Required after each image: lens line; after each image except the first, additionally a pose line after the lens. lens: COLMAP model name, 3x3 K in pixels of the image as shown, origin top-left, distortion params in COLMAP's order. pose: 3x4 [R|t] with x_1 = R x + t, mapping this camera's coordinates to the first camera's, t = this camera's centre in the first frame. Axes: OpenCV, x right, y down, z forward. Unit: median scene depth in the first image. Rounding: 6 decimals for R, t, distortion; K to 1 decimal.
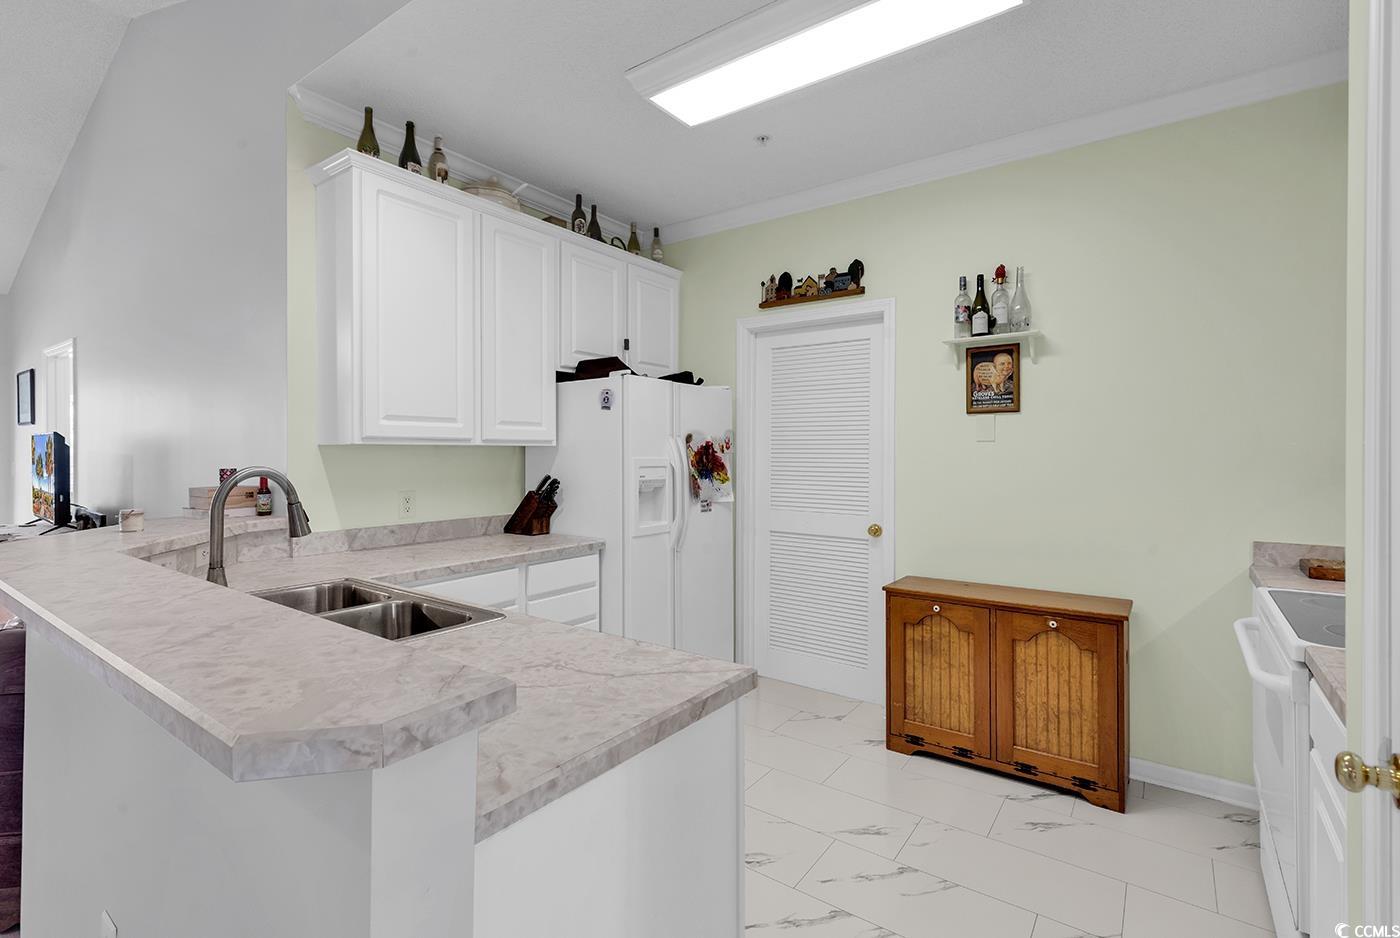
lens RADIAL K [[659.4, 0, 704.5], [0, 659.4, 449.7], [0, 0, 1]] dist [0.009791, 0.000172]
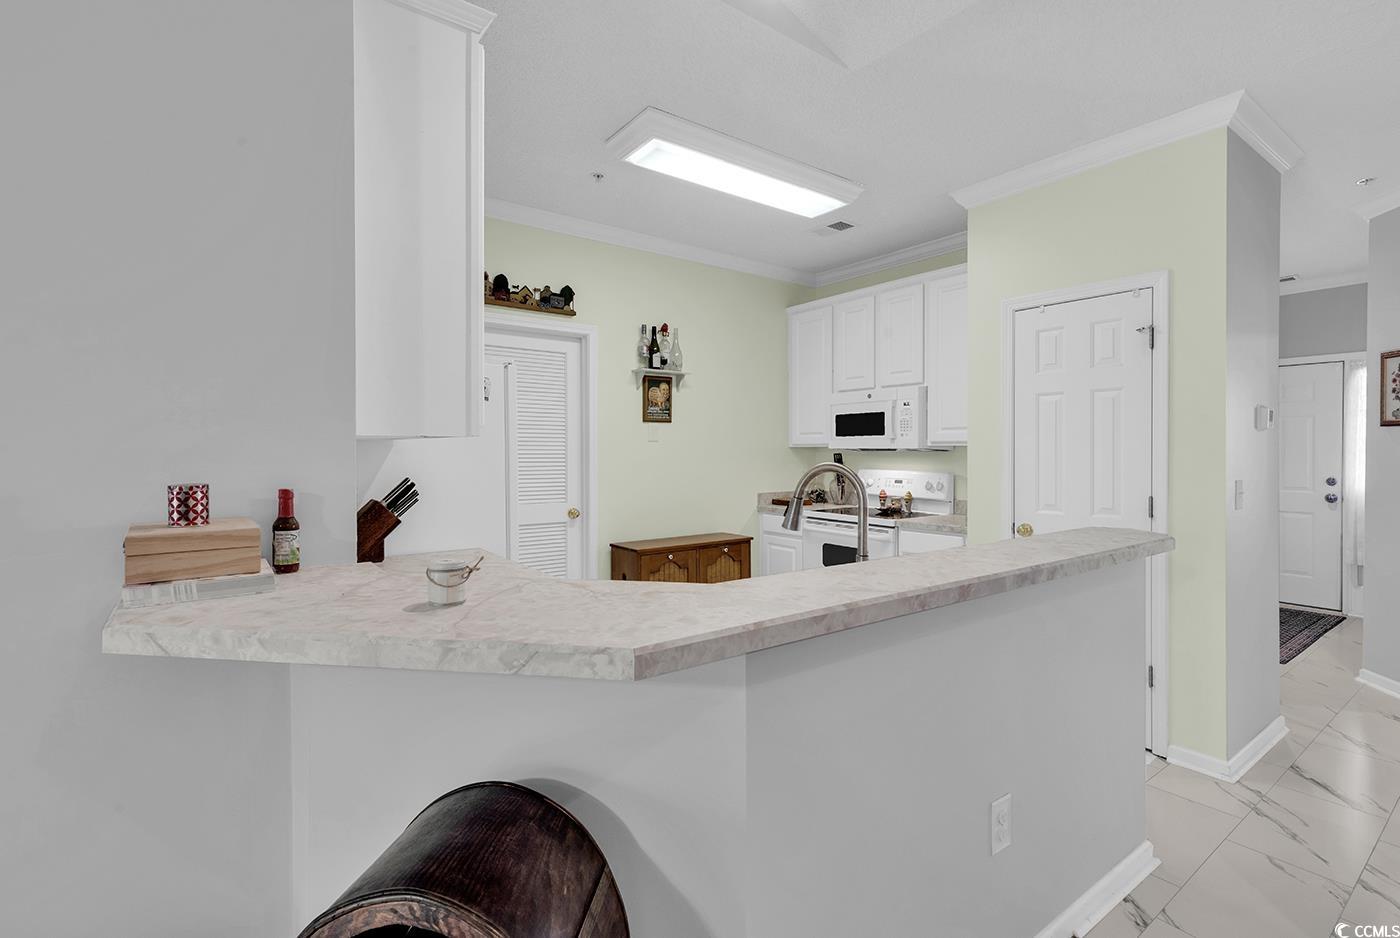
lens RADIAL K [[659.4, 0, 704.5], [0, 659.4, 449.7], [0, 0, 1]] dist [0.009791, 0.000172]
pose [[0.277053, -0.003891, 0.960847, -0.954785], [-0.007225, 0.999955, 0.006132, -0.003776], [-0.960828, -0.008641, 0.277012, 0.495705]]
